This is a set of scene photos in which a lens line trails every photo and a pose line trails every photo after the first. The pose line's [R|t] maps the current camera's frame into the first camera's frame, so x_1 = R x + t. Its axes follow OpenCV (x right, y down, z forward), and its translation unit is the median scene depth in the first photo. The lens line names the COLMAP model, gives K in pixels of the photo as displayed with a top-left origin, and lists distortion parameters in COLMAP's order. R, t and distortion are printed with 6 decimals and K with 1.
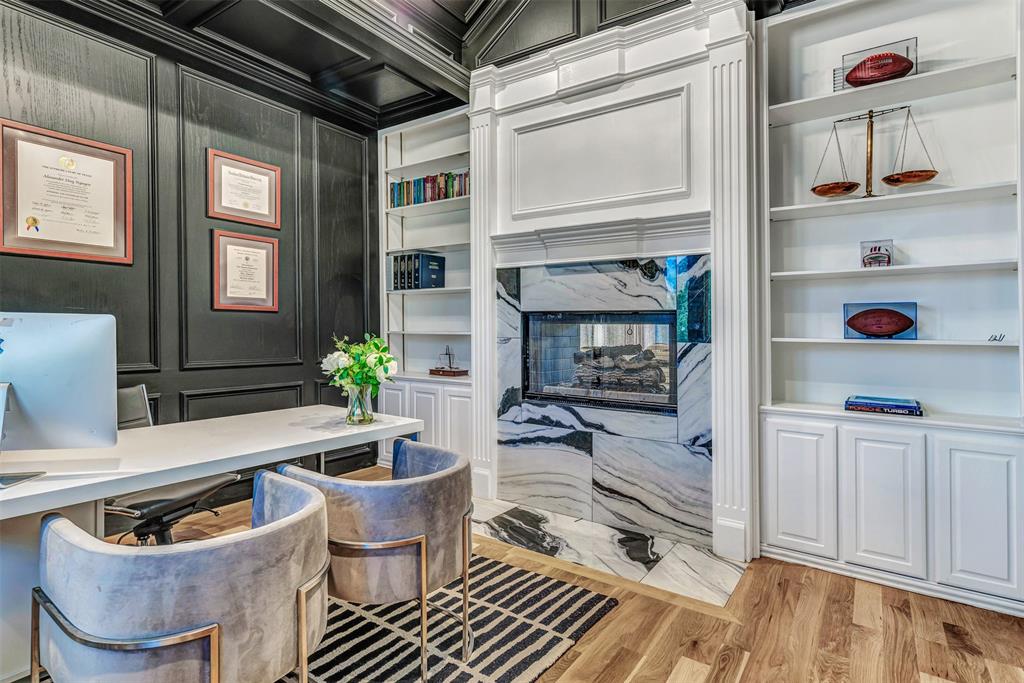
lens RADIAL K [[520.0, 0, 520.4], [0, 520.0, 337.5], [0, 0, 1]] dist [0.000772, 0.005353]
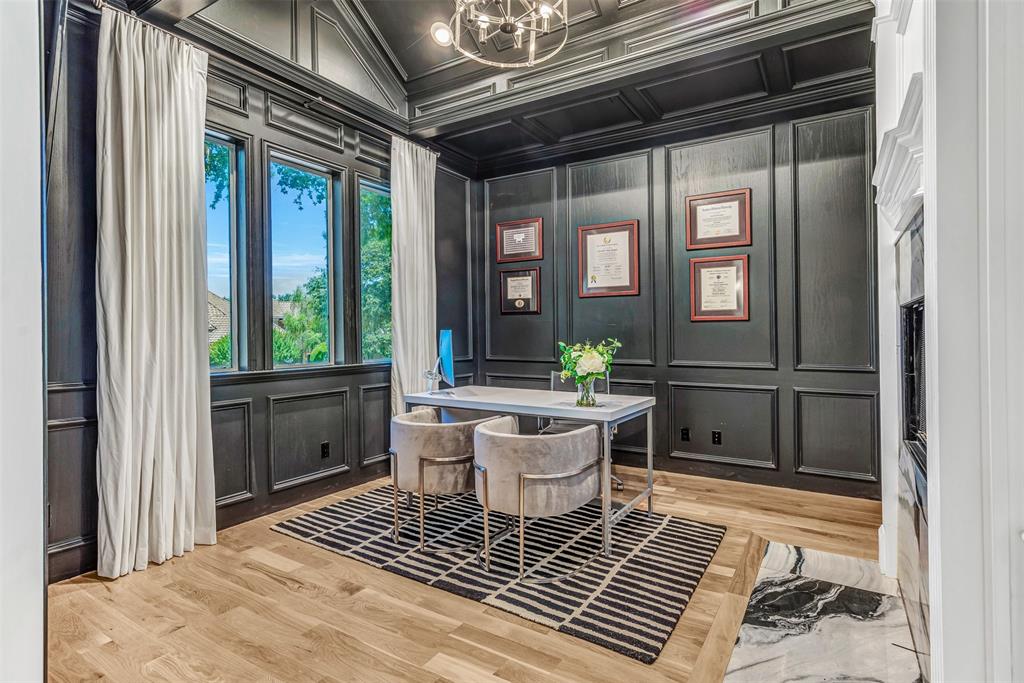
lens RADIAL K [[520.0, 0, 517.1], [0, 520.0, 336.8], [0, 0, 1]] dist [0.000772, 0.005353]
pose [[0.044540, -0.003178, -0.999003, 0.956723], [-0.009535, 0.999948, -0.003606, -0.007005], [0.998962, 0.009686, 0.044508, 0.707297]]
